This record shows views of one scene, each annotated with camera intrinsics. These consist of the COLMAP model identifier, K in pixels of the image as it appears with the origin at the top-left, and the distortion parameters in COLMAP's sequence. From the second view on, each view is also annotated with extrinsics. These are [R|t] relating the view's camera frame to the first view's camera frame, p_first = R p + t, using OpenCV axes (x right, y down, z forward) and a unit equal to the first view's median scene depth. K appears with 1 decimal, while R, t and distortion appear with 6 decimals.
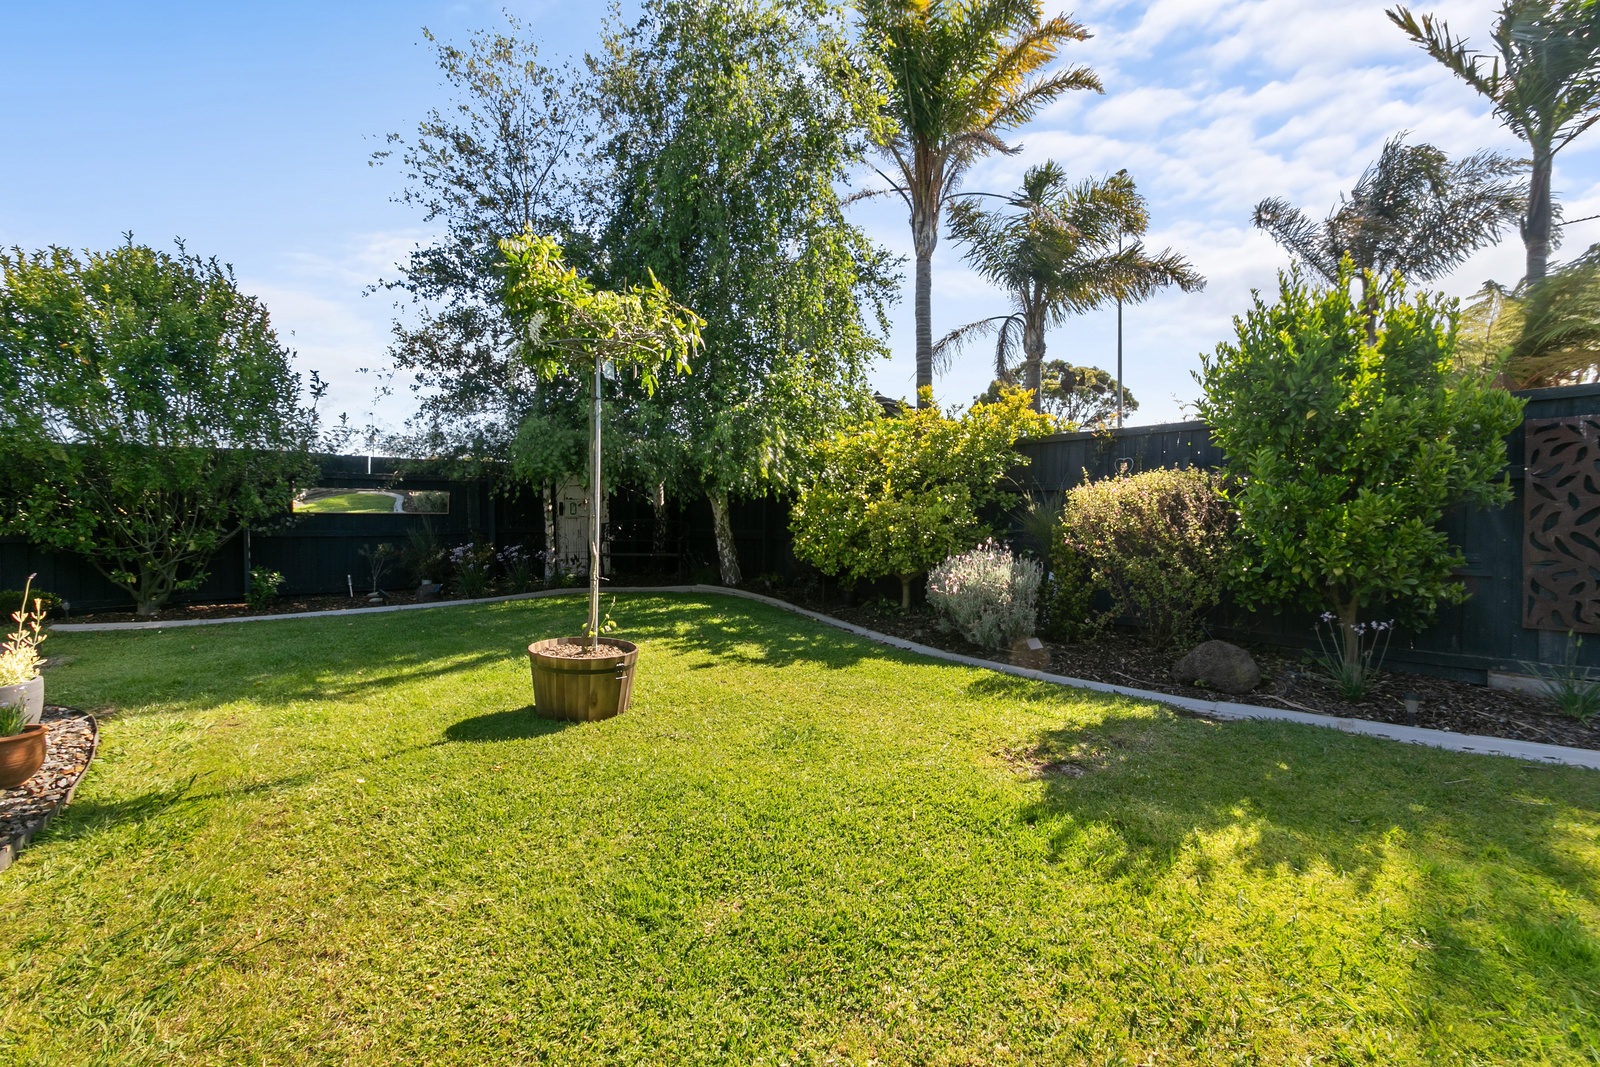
lens RADIAL K [[744.7, 0, 807.4], [0, 744.7, 534.1], [0, 0, 1]] dist [-0.002988, 0.000649]
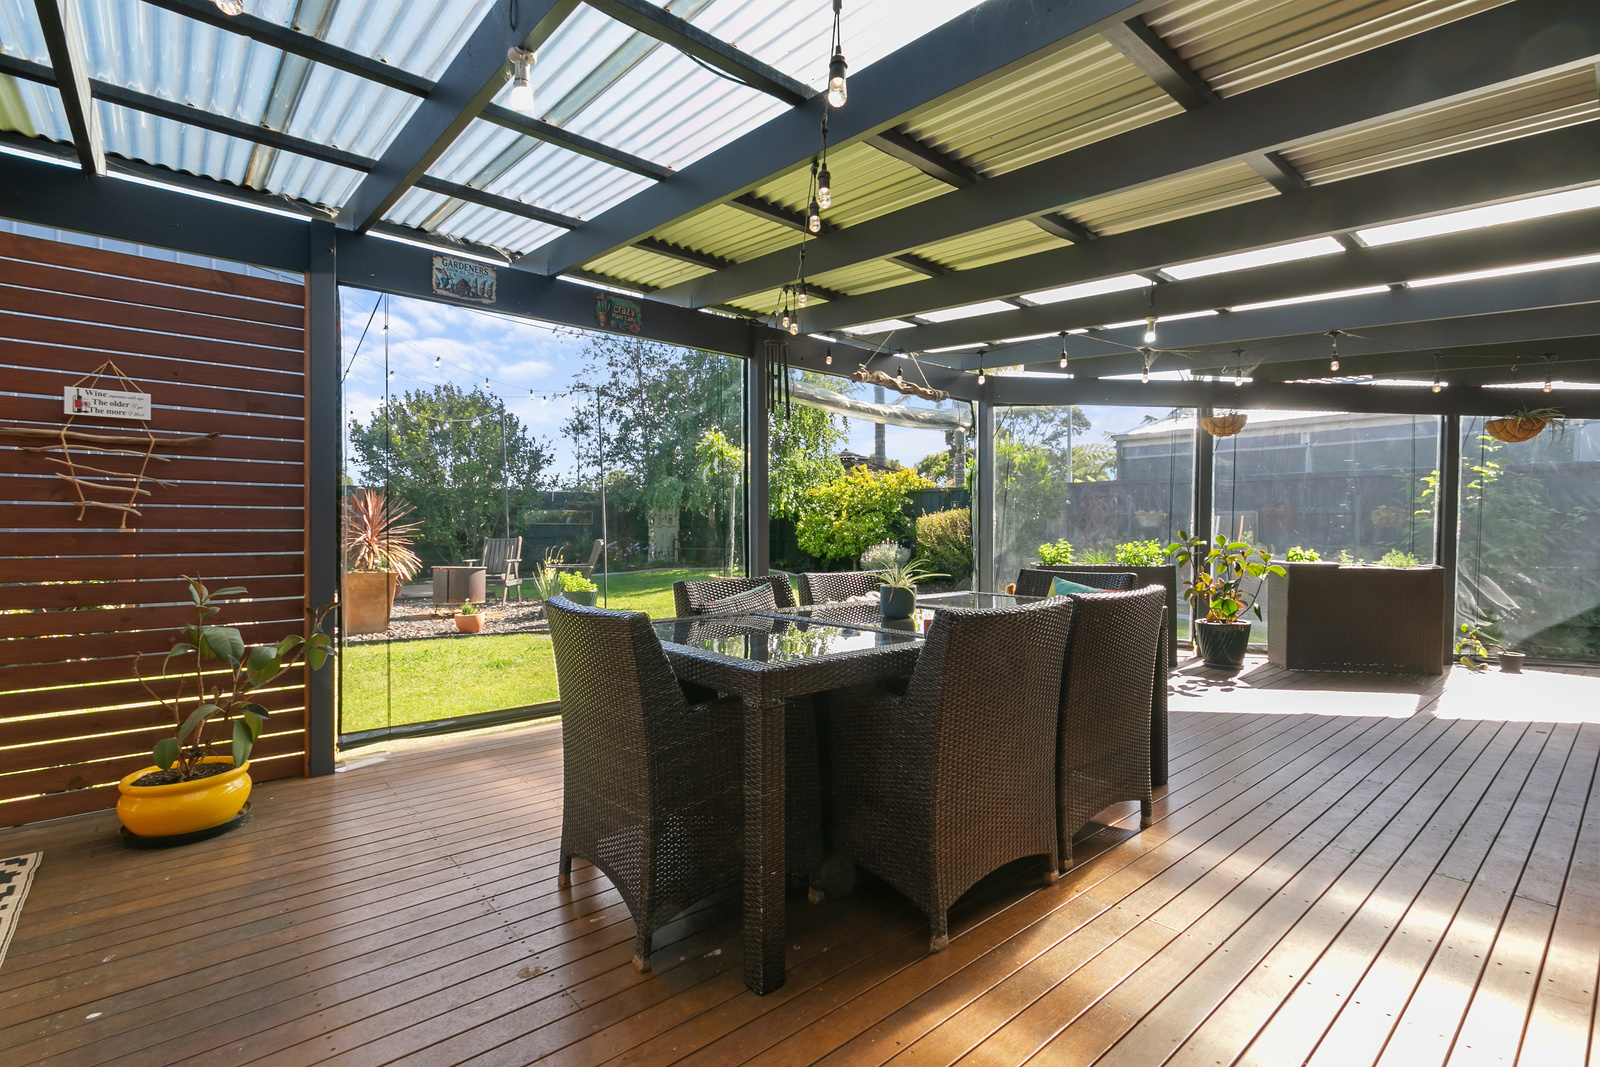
lens RADIAL K [[744.7, 0, 799.4], [0, 744.7, 537.5], [0, 0, 1]] dist [-0.002988, 0.000649]
pose [[0.999927, -0.000491, 0.012041, -0.038897], [0.000568, 0.999979, -0.006442, 0.014137], [-0.012037, 0.006448, 0.999907, -1.006282]]
